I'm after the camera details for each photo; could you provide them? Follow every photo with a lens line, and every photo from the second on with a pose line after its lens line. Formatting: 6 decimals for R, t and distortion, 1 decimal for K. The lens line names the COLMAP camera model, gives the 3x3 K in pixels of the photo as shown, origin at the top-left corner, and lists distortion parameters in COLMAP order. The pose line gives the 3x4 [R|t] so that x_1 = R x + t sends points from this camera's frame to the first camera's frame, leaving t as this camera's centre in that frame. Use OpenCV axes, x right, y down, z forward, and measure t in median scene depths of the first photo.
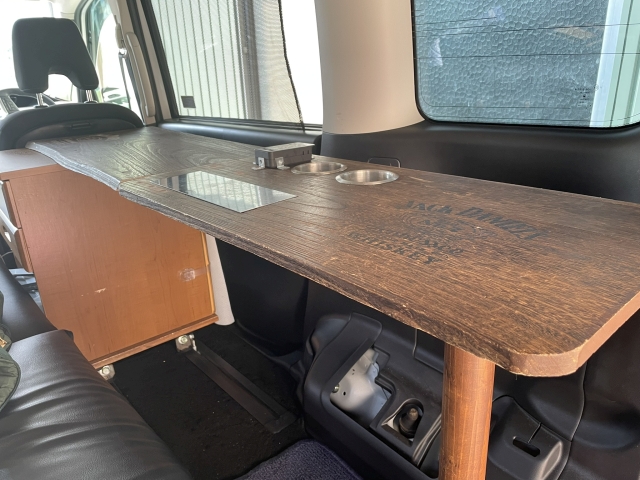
lens RADIAL K [[474.8, 0, 320.0], [0, 474.8, 240.0], [0, 0, 1]] dist [0.025148, -0.000023]
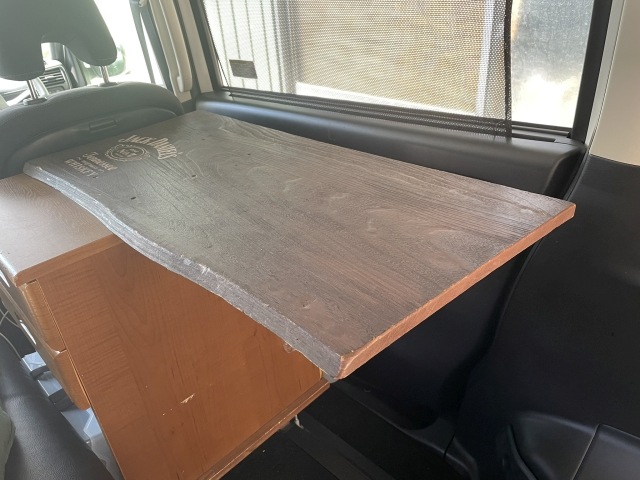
lens RADIAL K [[474.8, 0, 320.0], [0, 474.8, 240.0], [0, 0, 1]] dist [0.025148, -0.000023]
pose [[0.995330, -0.072748, 0.063454, -0.250287], [0.061673, 0.984902, 0.161753, -0.166646], [-0.074263, -0.157084, 0.984789, 0.310148]]
